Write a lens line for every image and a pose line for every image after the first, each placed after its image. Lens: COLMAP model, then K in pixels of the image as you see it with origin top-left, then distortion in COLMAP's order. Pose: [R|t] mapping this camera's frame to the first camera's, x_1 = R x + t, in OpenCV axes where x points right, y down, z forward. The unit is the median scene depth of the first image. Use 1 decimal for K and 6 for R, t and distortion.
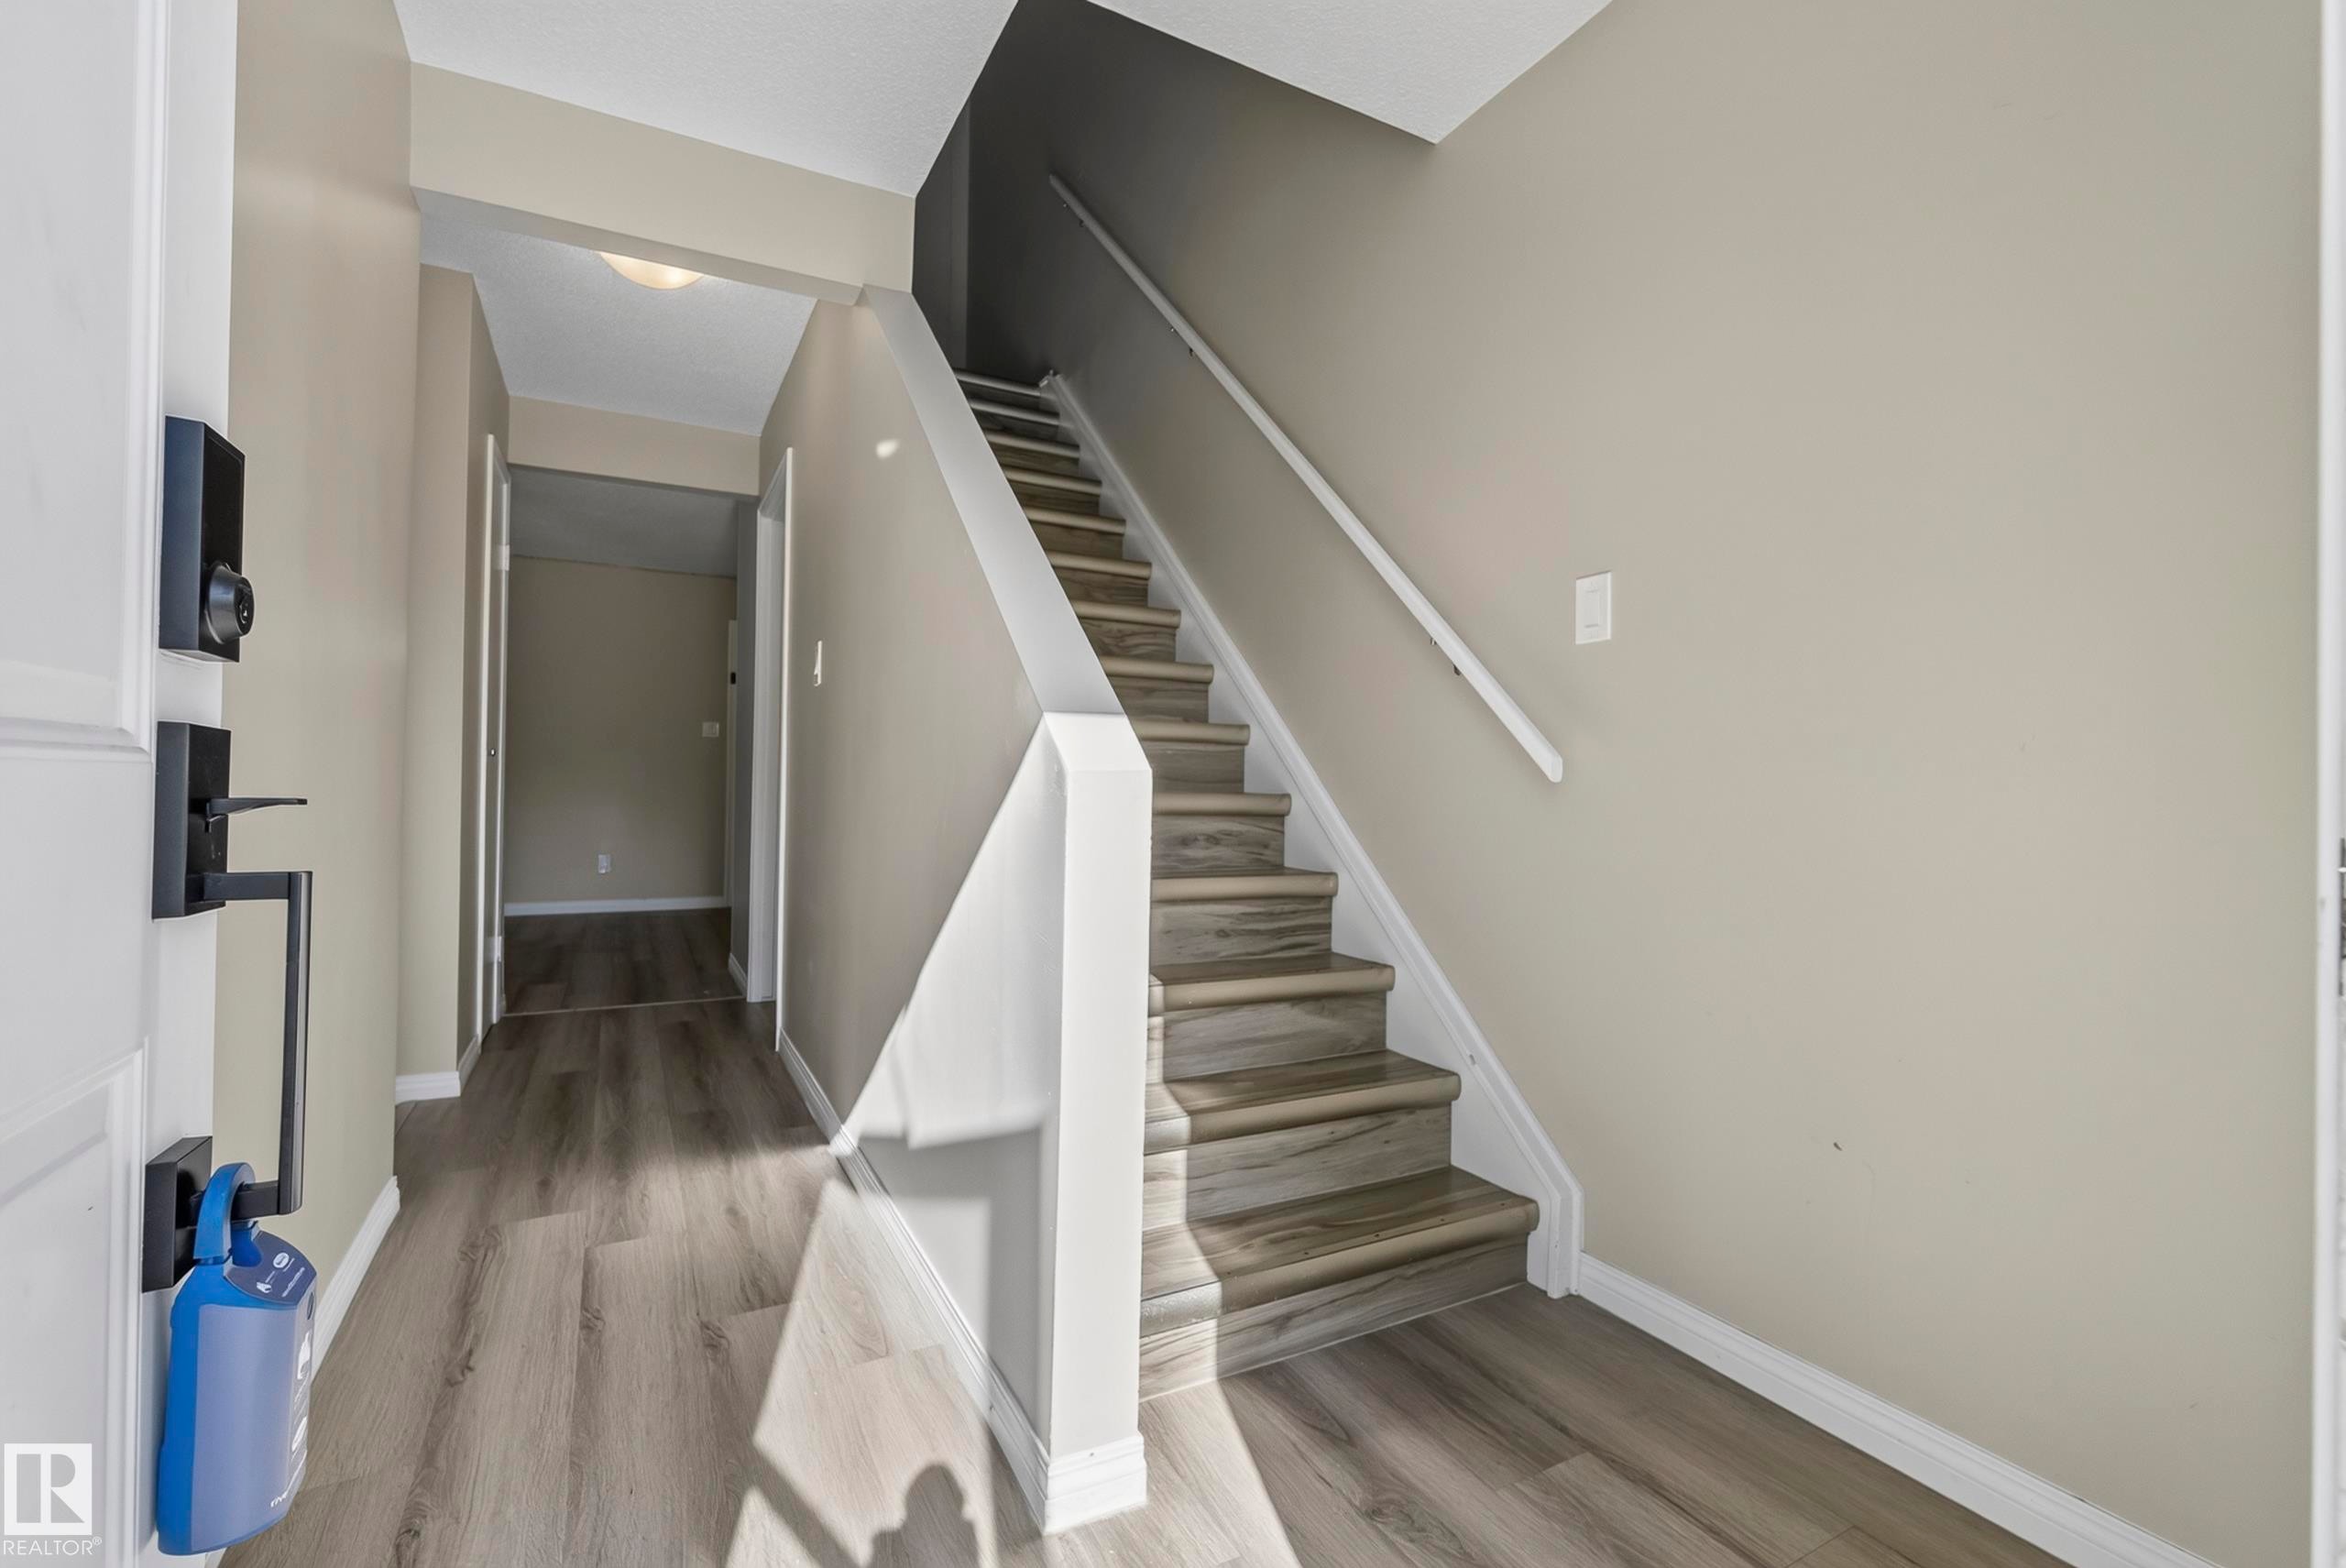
lens RADIAL K [[1021.0, 0, 1178.2], [0, 1021.0, 778.0], [0, 0, 1]] dist [-0.007028, 0.000822]
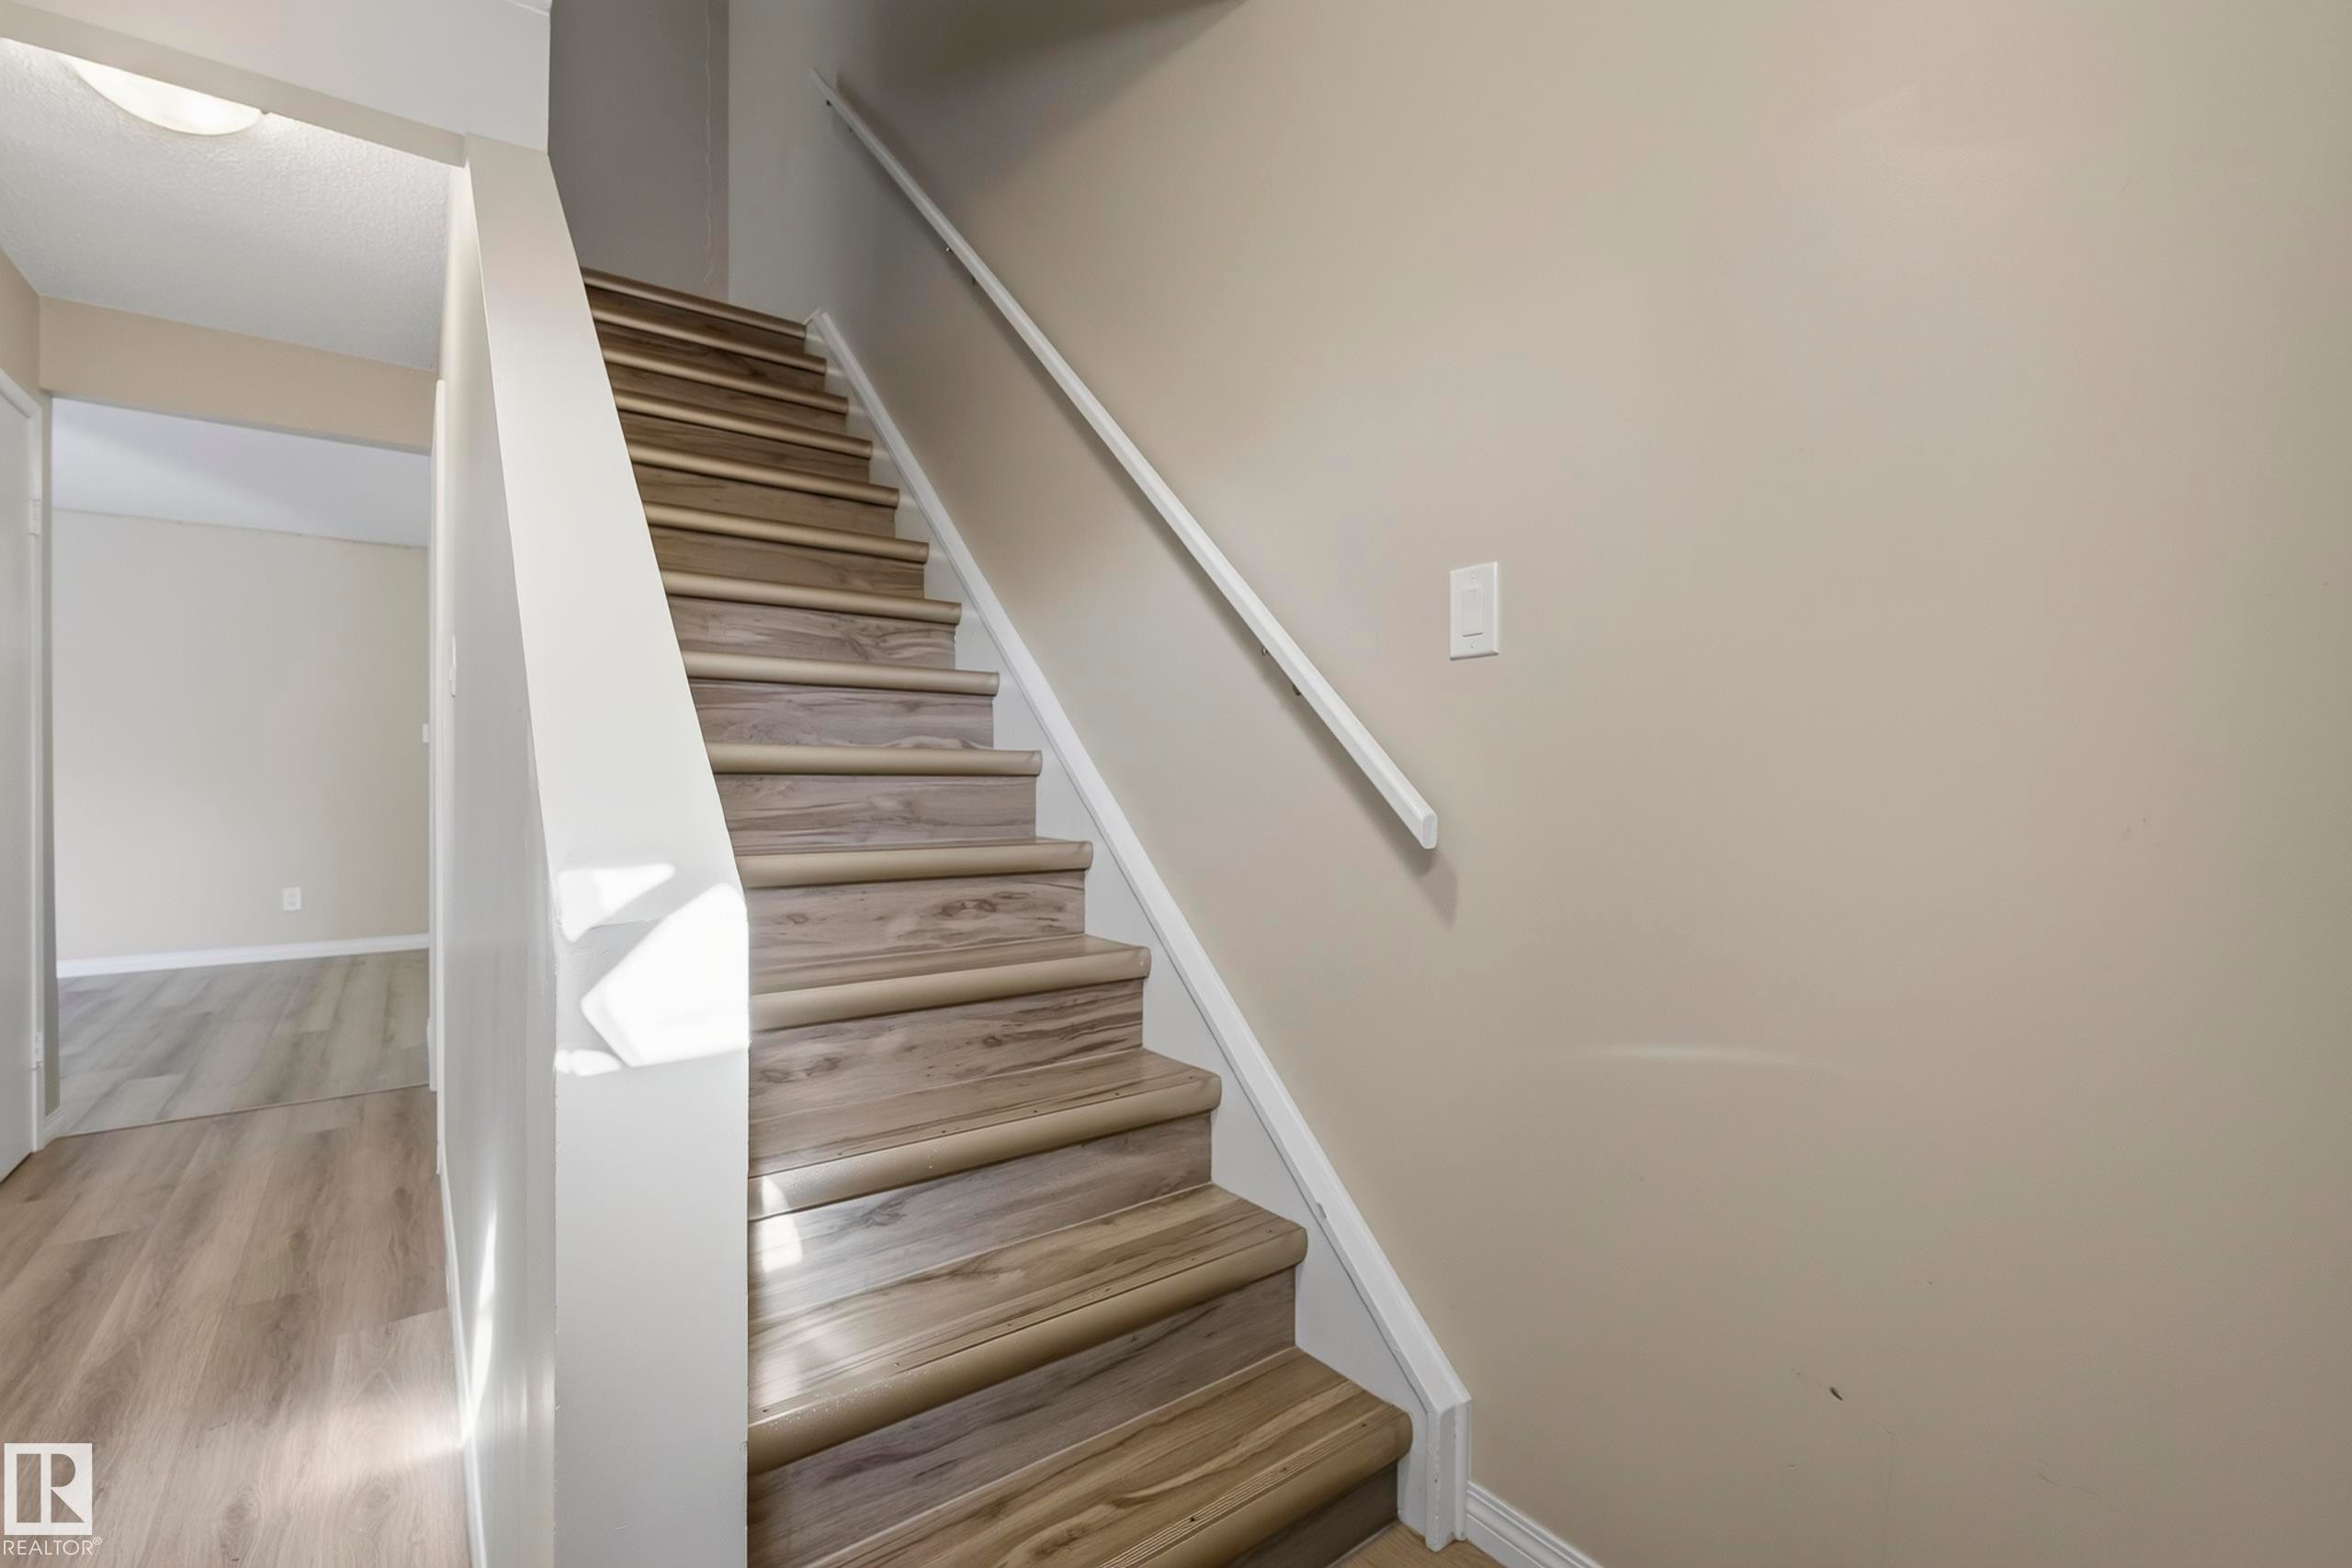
lens RADIAL K [[1023.5, 0, 1170.9], [0, 1023.5, 781.4], [0, 0, 1]] dist [-0.007028, 0.000822]
pose [[0.990171, -0.015102, 0.139042, 0.068234], [0.012739, 0.999759, 0.017869, -0.046428], [-0.139279, -0.015922, 0.990125, 0.240410]]
